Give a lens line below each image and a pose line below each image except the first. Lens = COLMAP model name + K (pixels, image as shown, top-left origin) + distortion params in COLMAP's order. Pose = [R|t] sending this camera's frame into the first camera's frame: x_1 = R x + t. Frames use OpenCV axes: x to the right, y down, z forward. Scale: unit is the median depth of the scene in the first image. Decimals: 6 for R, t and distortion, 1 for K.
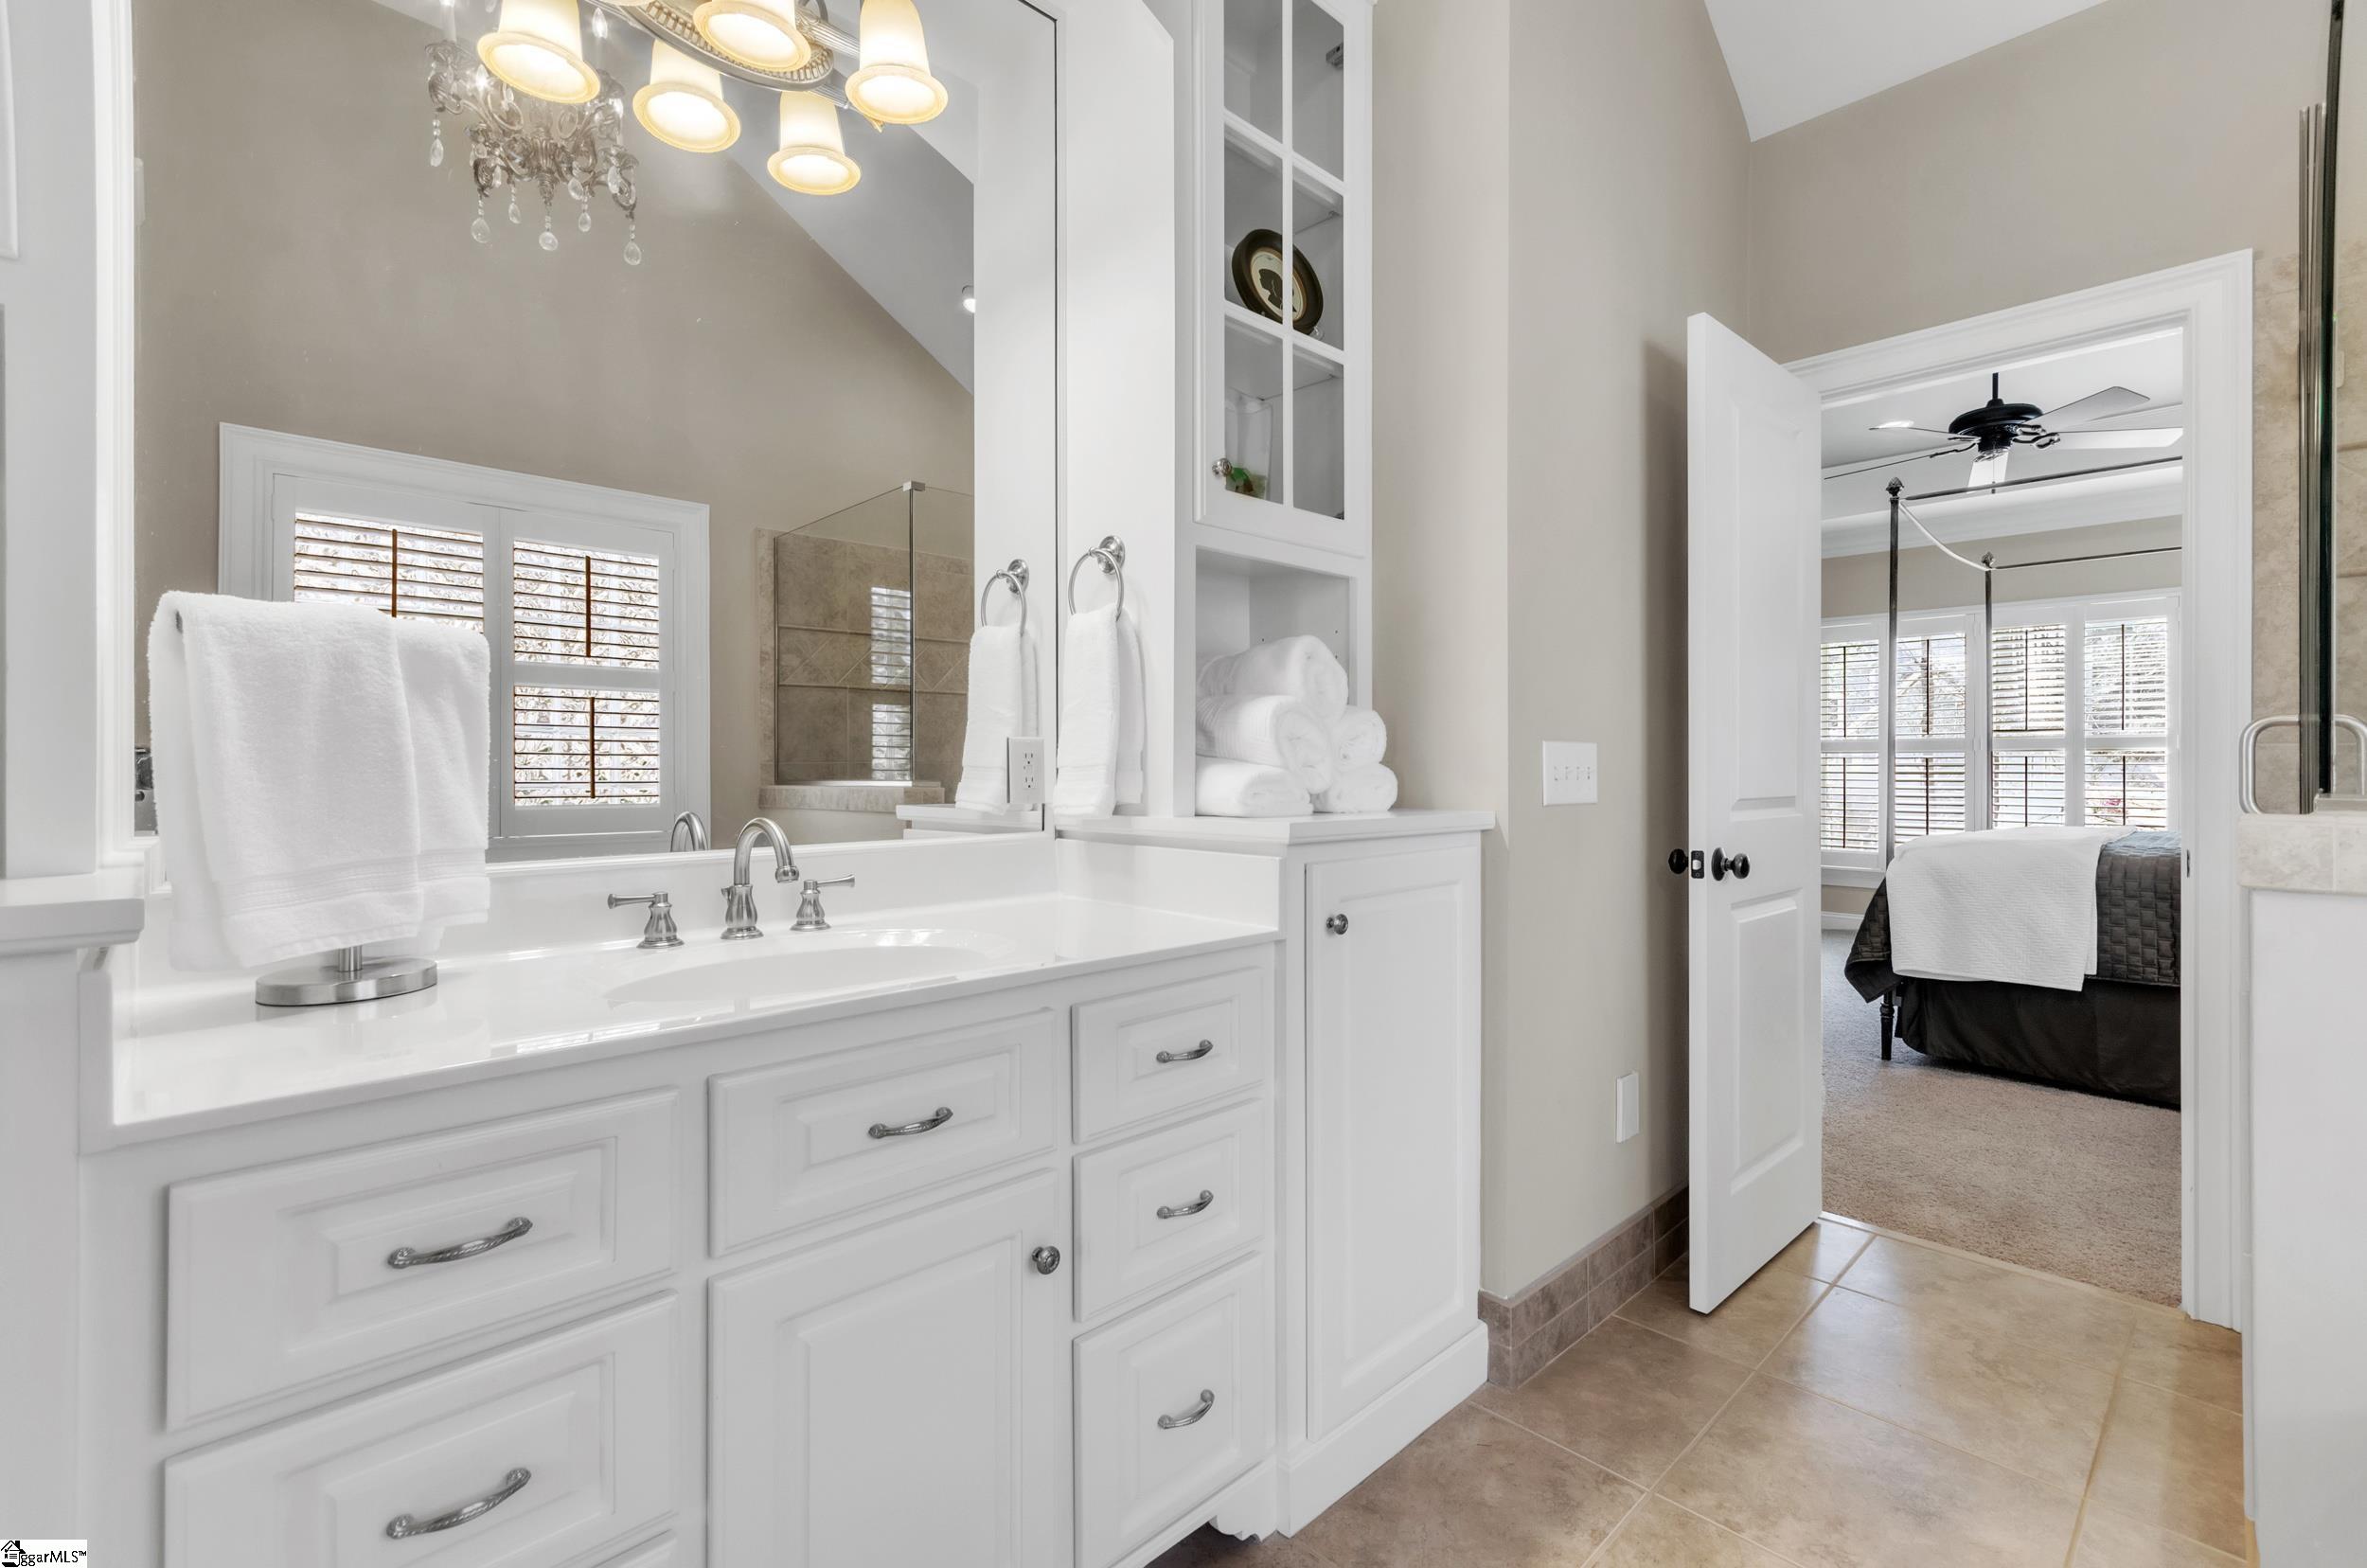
lens RADIAL K [[1044.1, 0, 1197.1], [0, 1044.1, 776.9], [0, 0, 1]] dist [0.003720, 0.001076]
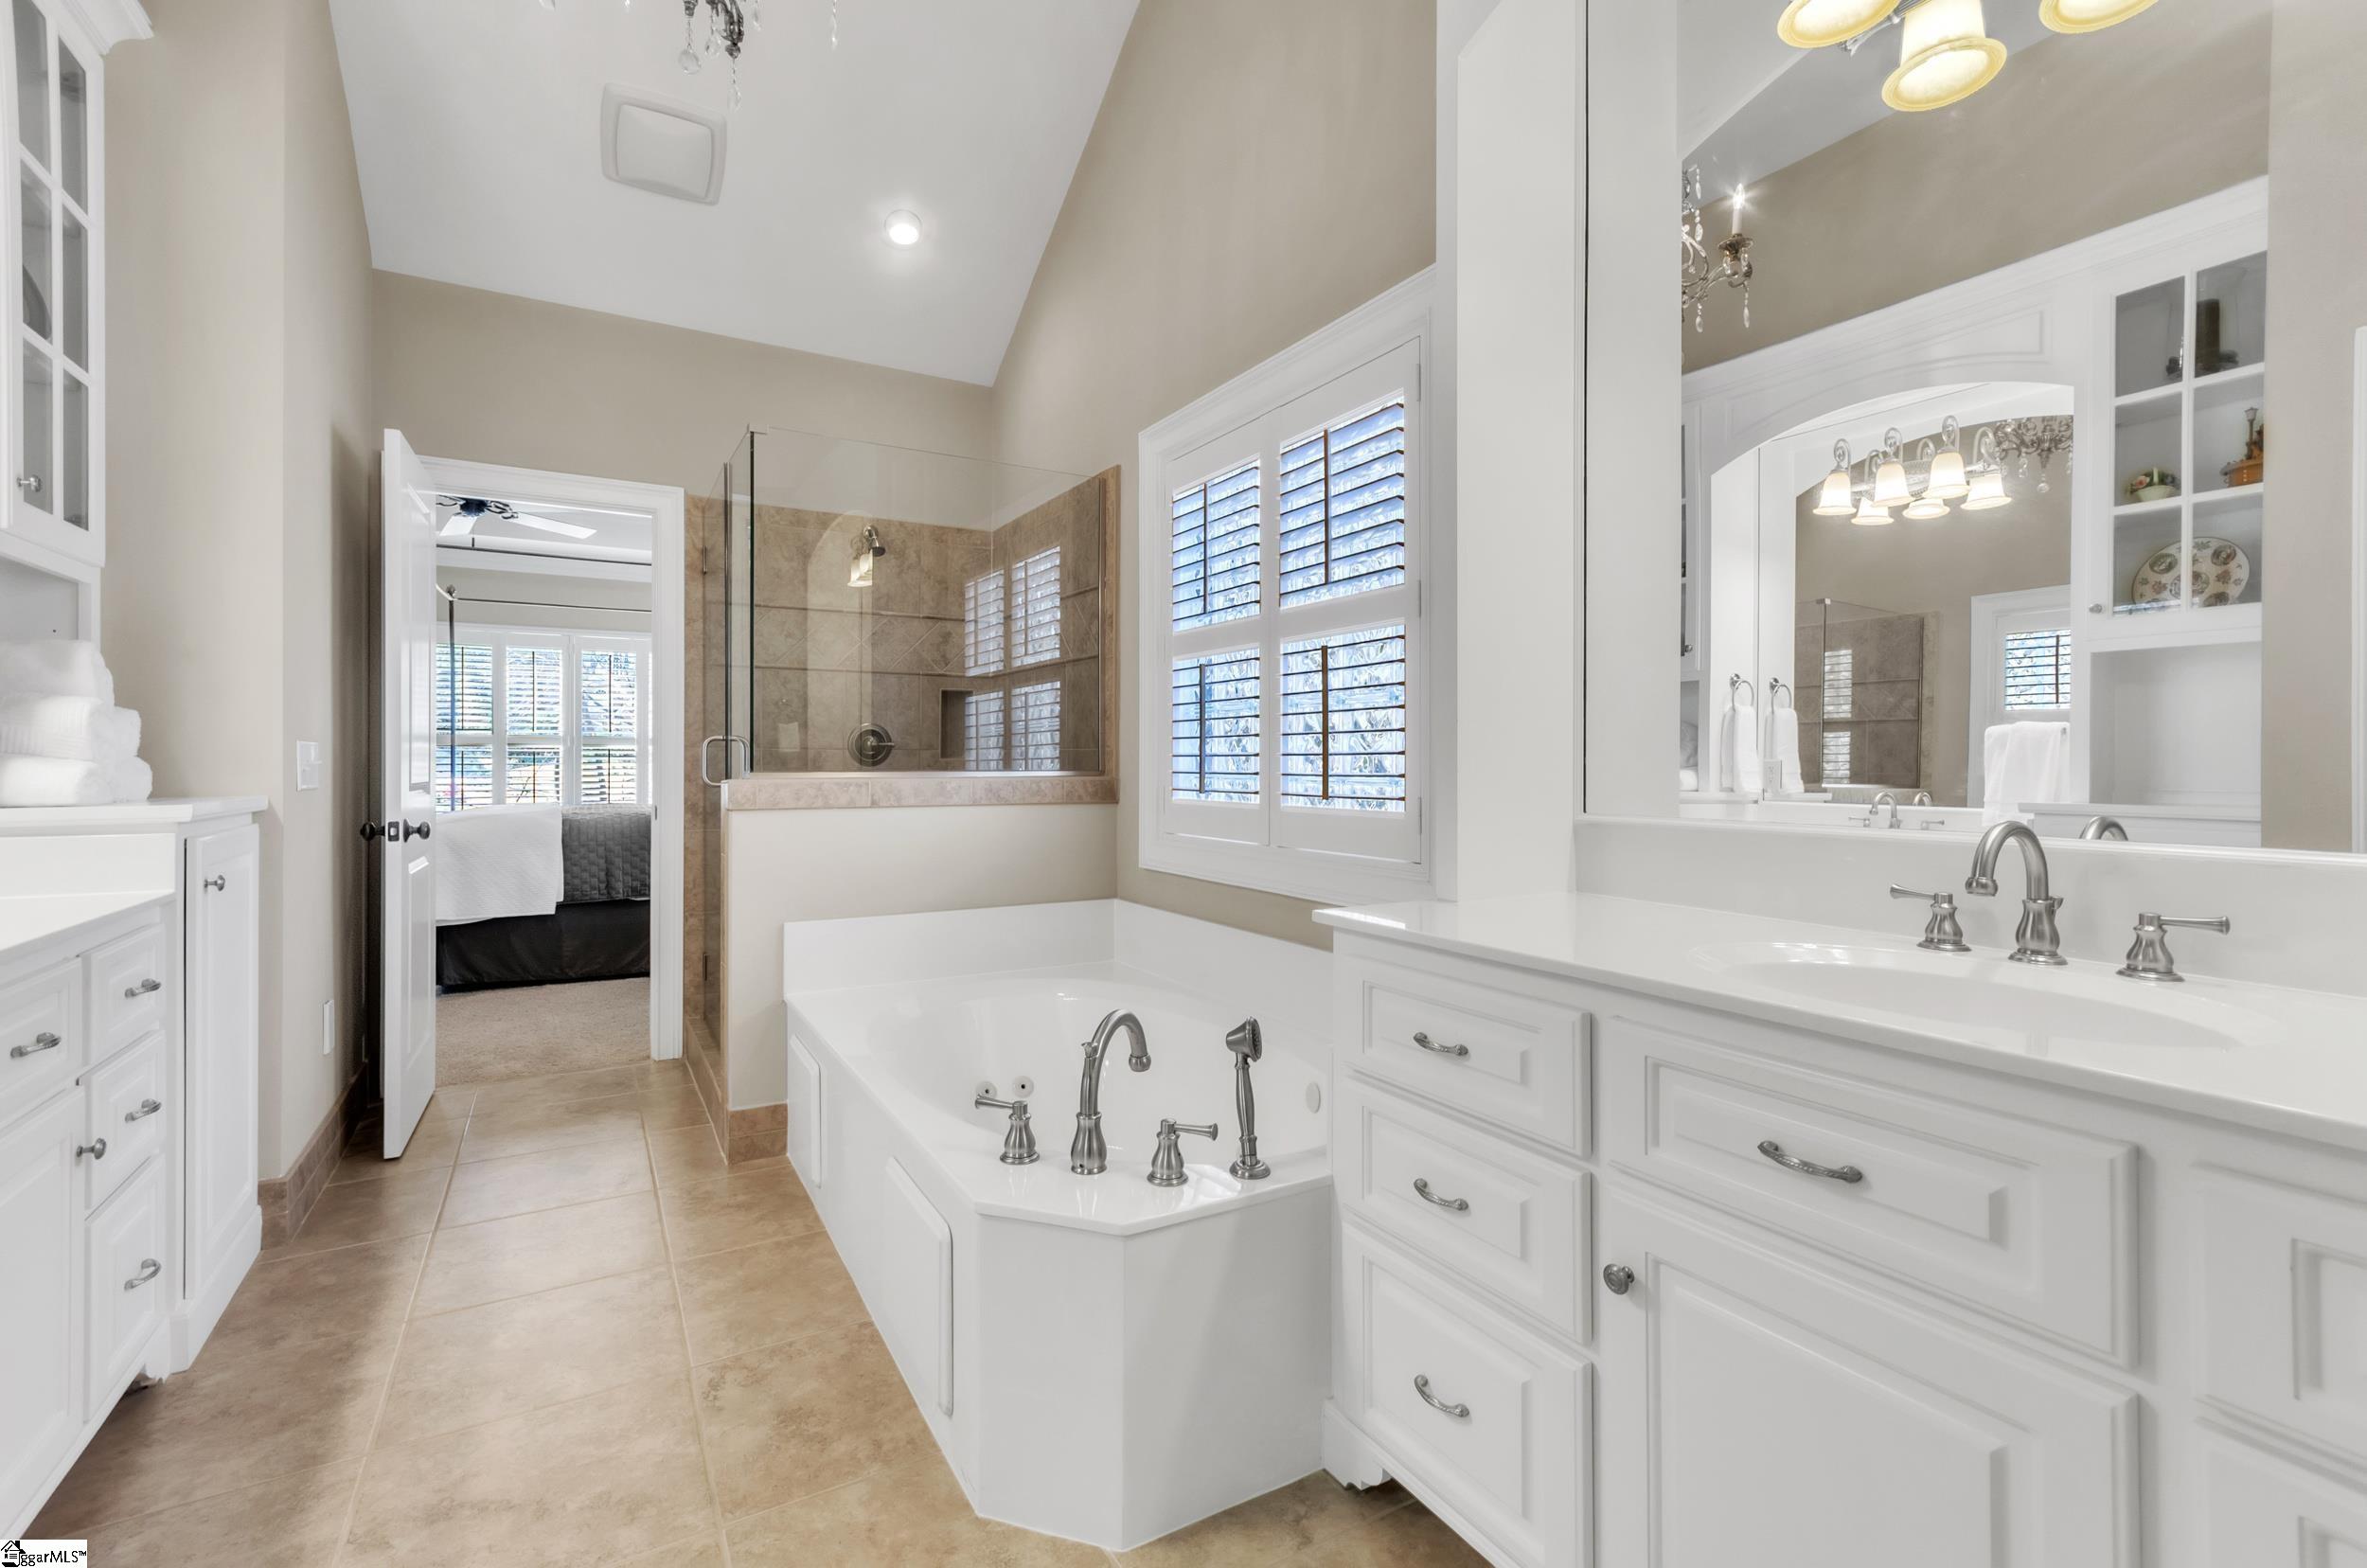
lens RADIAL K [[1044.1, 0, 1197.1], [0, 1044.1, 776.9], [0, 0, 1]] dist [0.003720, 0.001076]
pose [[0.229252, -0.011250, 0.973302, -0.614661], [0.000634, 0.999935, 0.011409, -0.002919], [-0.973367, -0.001999, 0.229244, -0.342623]]
